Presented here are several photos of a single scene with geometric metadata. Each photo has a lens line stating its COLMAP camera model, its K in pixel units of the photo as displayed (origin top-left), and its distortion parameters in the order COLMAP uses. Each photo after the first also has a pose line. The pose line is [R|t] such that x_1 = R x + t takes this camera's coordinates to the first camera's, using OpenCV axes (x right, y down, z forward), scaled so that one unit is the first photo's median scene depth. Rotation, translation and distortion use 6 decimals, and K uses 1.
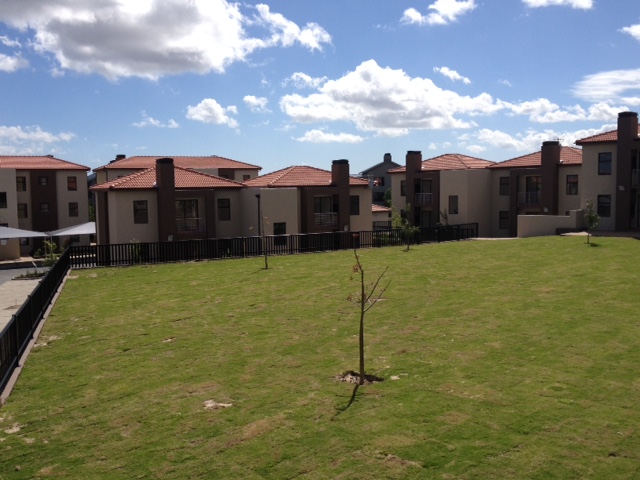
lens RADIAL K [[648.7, 0, 320.0], [0, 648.7, 240.0], [0, 0, 1]] dist [0.153627, -0.348997]
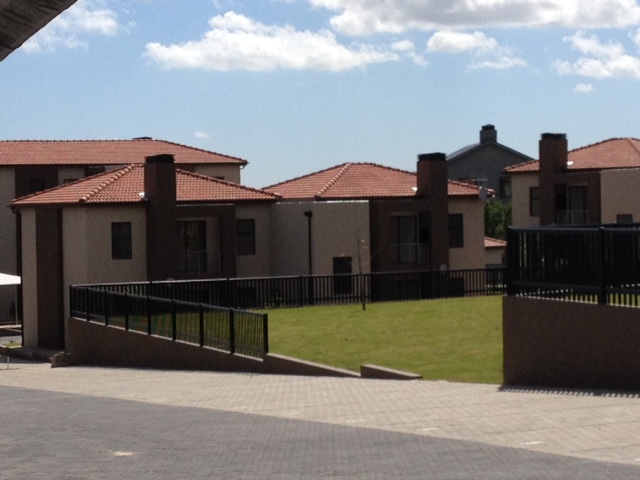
lens RADIAL K [[1947.6, 0, 320.0], [0, 1947.6, 240.0], [0, 0, 1]] dist [-0.005708, 0.580135]
pose [[0.999450, -0.003644, 0.032972, -0.138039], [0.005662, 0.998104, -0.061296, 0.067157], [-0.032686, 0.061449, 0.997575, -0.803809]]
